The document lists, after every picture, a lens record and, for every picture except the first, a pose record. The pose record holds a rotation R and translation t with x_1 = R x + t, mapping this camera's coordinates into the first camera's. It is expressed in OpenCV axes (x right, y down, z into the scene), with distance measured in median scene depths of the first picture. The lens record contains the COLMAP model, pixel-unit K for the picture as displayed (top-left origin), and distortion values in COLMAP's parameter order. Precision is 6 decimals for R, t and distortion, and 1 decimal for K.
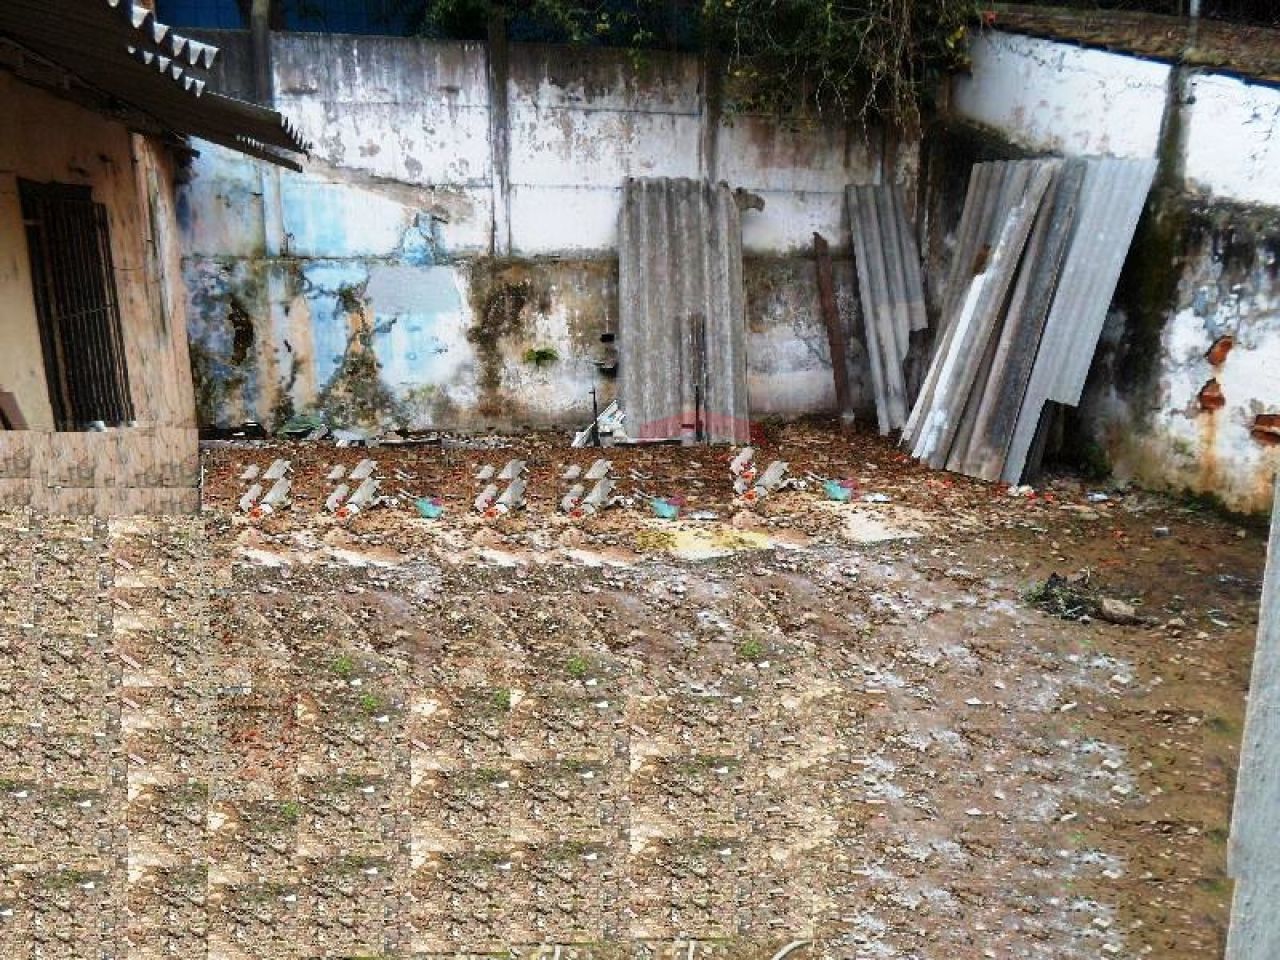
lens RADIAL K [[948.1, 0, 644.7], [0, 948.1, 475.0], [0, 0, 1]] dist [-0.023167, 0.003206]
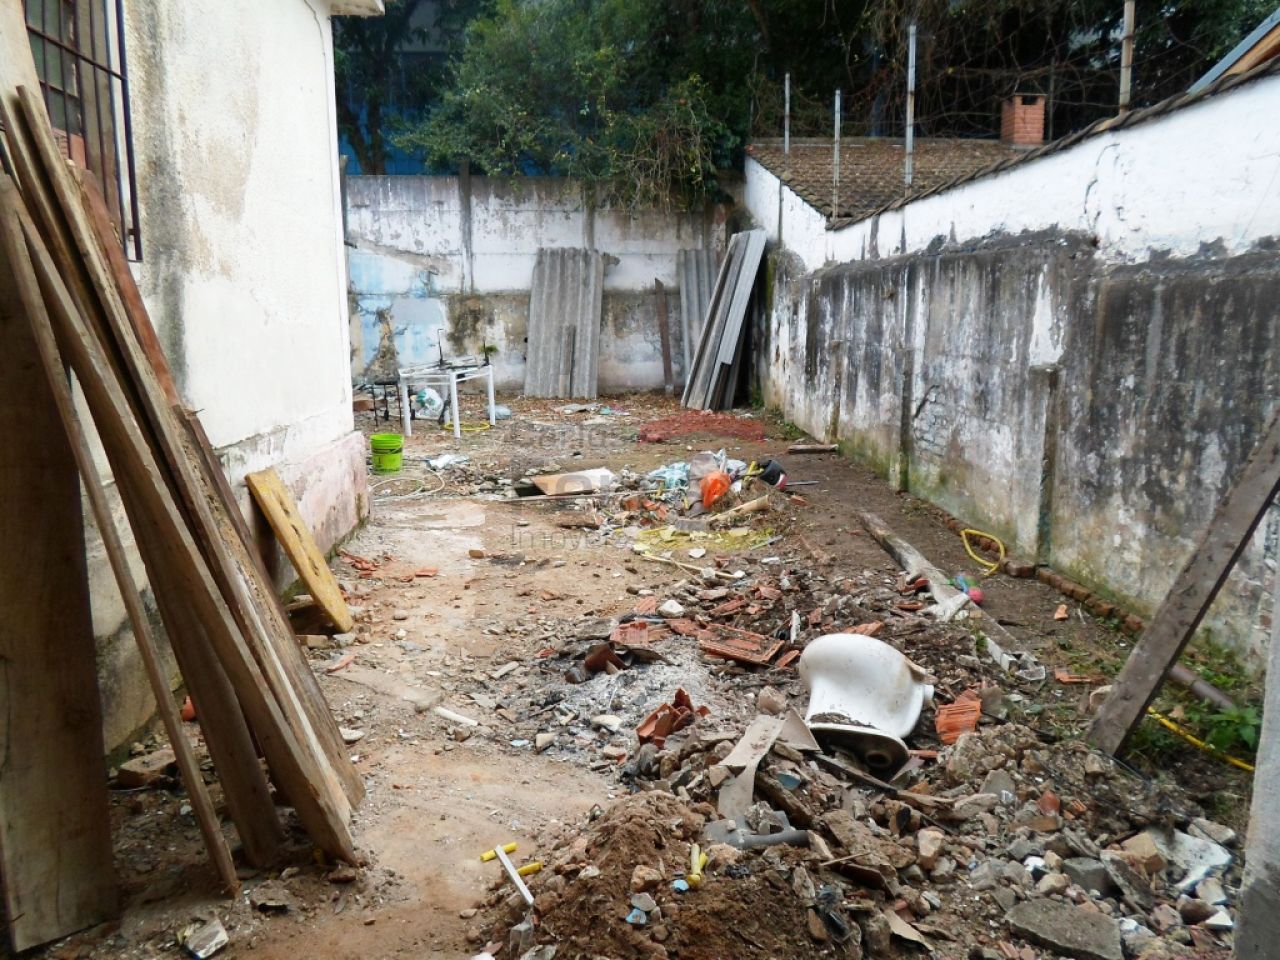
lens RADIAL K [[948.1, 0, 636.7], [0, 948.1, 484.1], [0, 0, 1]] dist [-0.023167, 0.003206]
pose [[0.983661, 0.025502, -0.178217, 0.488560], [-0.036344, 0.997664, -0.057842, 0.217899], [0.176325, 0.063374, 0.982290, -0.666604]]
